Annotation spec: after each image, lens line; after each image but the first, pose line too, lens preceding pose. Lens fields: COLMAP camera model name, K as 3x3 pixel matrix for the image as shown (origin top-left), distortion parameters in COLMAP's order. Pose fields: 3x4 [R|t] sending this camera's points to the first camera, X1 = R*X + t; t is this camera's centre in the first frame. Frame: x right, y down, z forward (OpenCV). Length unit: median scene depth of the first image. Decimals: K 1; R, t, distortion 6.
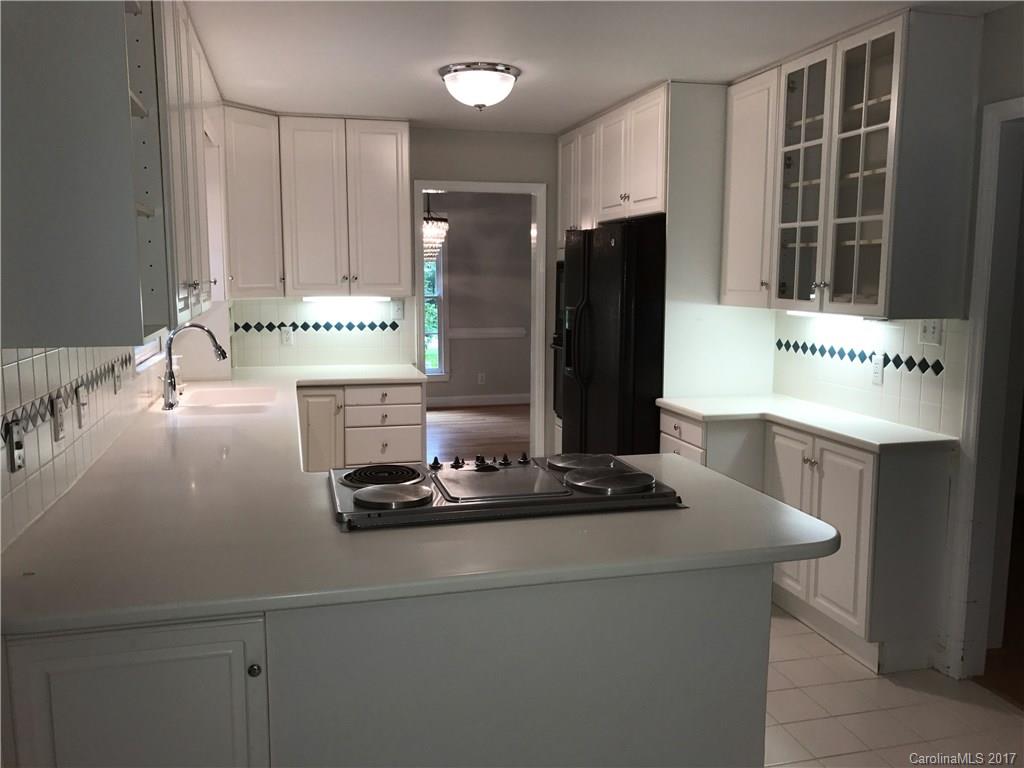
lens RADIAL K [[853.2, 0, 514.8], [0, 853.2, 388.3], [0, 0, 1]] dist [0.024507, -0.015483]
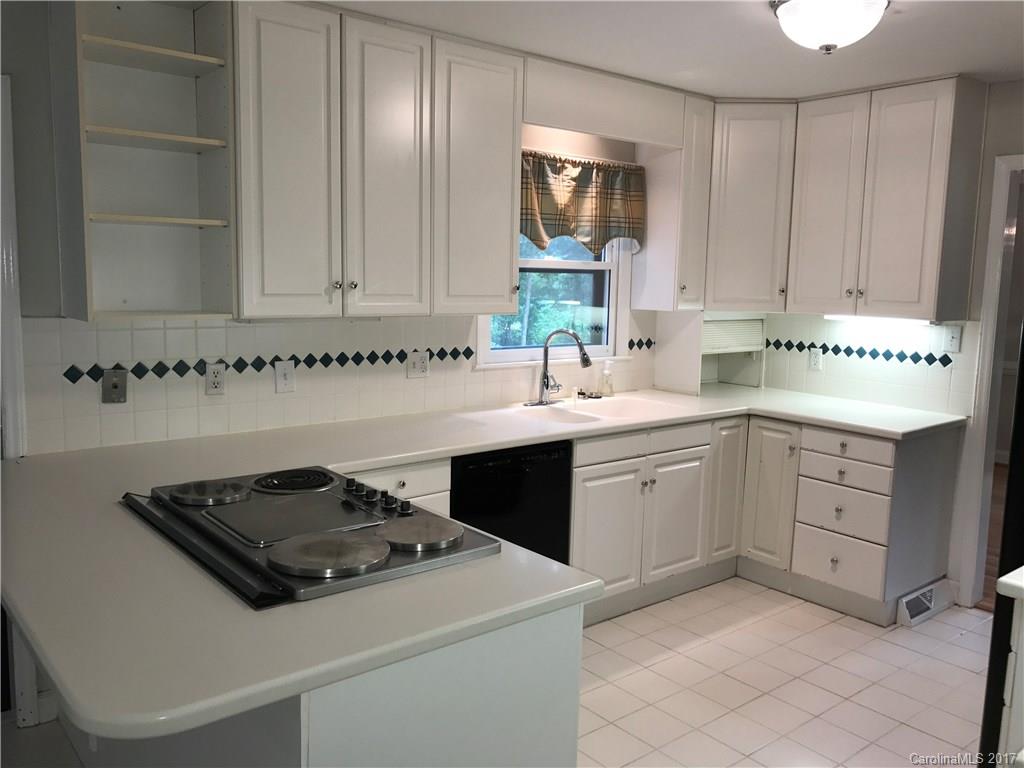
lens RADIAL K [[853.2, 0, 516.5], [0, 853.2, 378.0], [0, 0, 1]] dist [0.024507, -0.015483]
pose [[0.437424, 0.119544, -0.891274, 0.369237], [-0.147382, 0.987253, 0.060085, -0.050480], [0.887096, 0.105075, 0.449466, 0.359945]]
